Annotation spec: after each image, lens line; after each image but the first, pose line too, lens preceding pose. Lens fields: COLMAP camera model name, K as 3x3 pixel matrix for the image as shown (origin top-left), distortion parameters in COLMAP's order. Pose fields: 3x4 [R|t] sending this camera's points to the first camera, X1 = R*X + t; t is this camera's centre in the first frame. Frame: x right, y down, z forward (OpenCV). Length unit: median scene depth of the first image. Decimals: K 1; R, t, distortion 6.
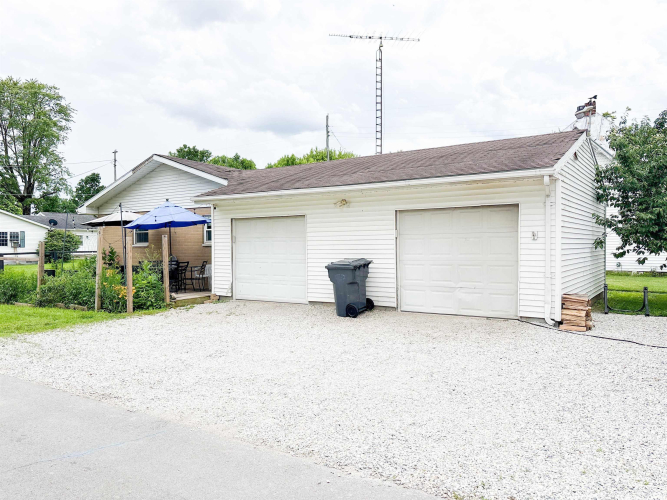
lens RADIAL K [[503.1, 0, 333.5], [0, 503.1, 250.0], [0, 0, 1]] dist [0.004497, -0.001427]
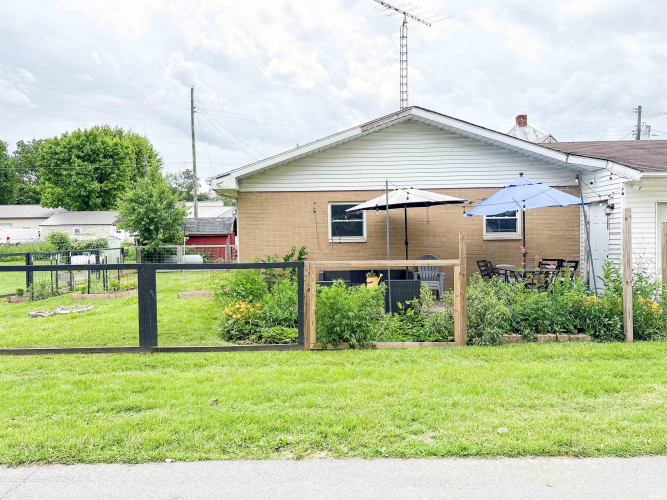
lens RADIAL K [[503.1, 0, 333.5], [0, 503.1, 250.0], [0, 0, 1]] dist [0.004497, -0.001427]
pose [[0.834762, -0.013393, 0.550448, -0.614915], [0.010799, 0.999910, 0.007952, -0.002134], [-0.550505, -0.000694, 0.834831, 0.366831]]
